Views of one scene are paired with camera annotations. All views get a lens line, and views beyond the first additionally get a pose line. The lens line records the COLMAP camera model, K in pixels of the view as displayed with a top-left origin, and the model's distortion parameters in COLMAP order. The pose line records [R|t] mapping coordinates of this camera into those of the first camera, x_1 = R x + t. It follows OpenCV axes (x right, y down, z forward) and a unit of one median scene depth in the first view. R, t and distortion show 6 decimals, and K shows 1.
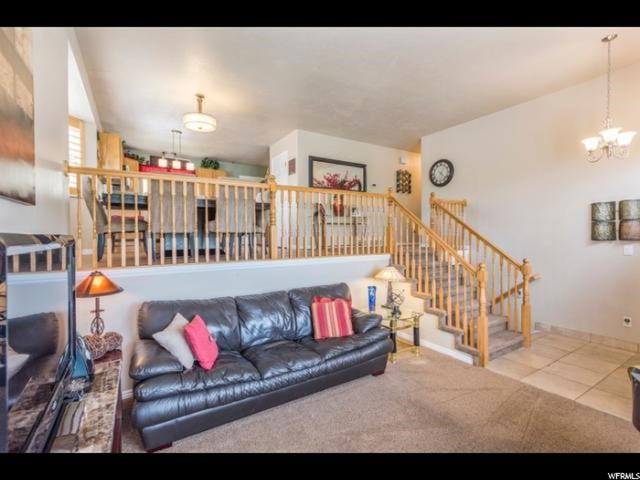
lens RADIAL K [[297.9, 0, 320.0], [0, 297.9, 240.0], [0, 0, 1]] dist [-0.000224, -0.000069]
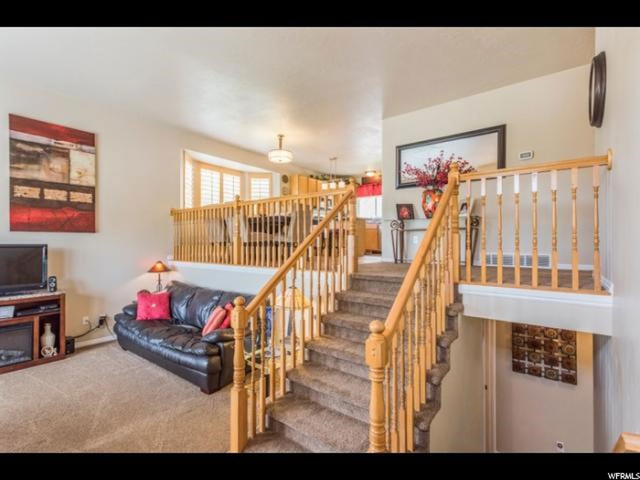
lens RADIAL K [[303.6, 0, 320.0], [0, 303.6, 240.0], [0, 0, 1]] dist [0.029581, -0.011208]
pose [[0.349627, -0.004592, -0.936878, 0.884481], [-0.023763, 0.999623, -0.013768, -0.019248], [0.936587, 0.027076, 0.349386, 0.707427]]
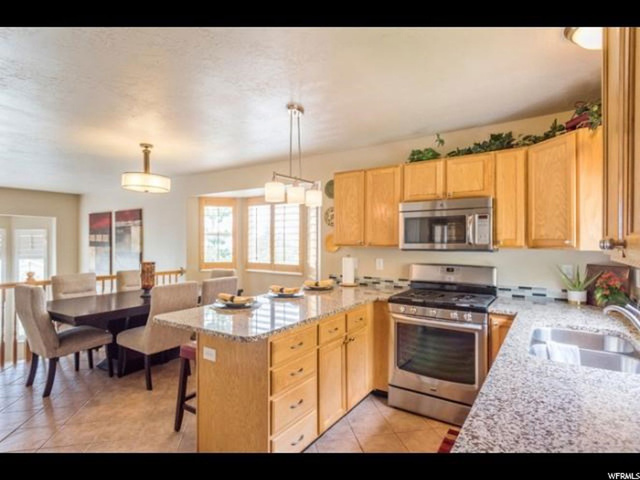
lens RADIAL K [[342.3, 0, 320.0], [0, 342.3, 240.0], [0, 0, 1]] dist [0.001103, 0.000206]
pose [[-0.915712, -0.002384, -0.401827, -0.432813], [-0.009474, 0.999833, 0.015659, -0.271507], [0.401723, 0.018146, -0.915582, 1.892917]]
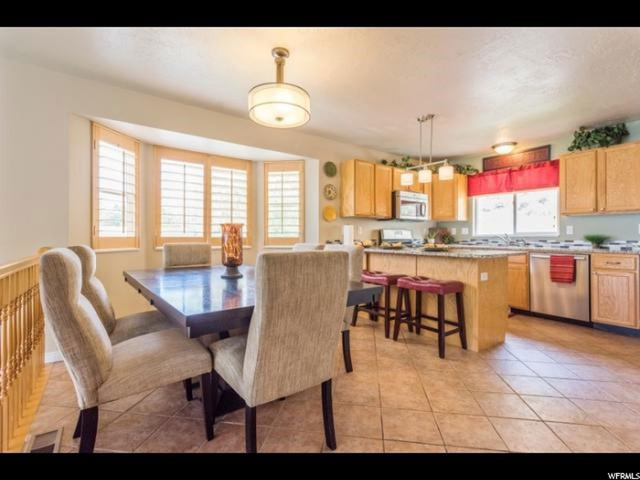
lens RADIAL K [[307.8, 0, 318.5], [0, 307.8, 237.6], [0, 0, 1]] dist [0.017006, -0.001139]
pose [[0.066754, -0.000224, -0.997769, 0.123208], [-0.023982, 0.999711, -0.001829, -0.177096], [0.997481, 0.024051, 0.066729, 1.025463]]
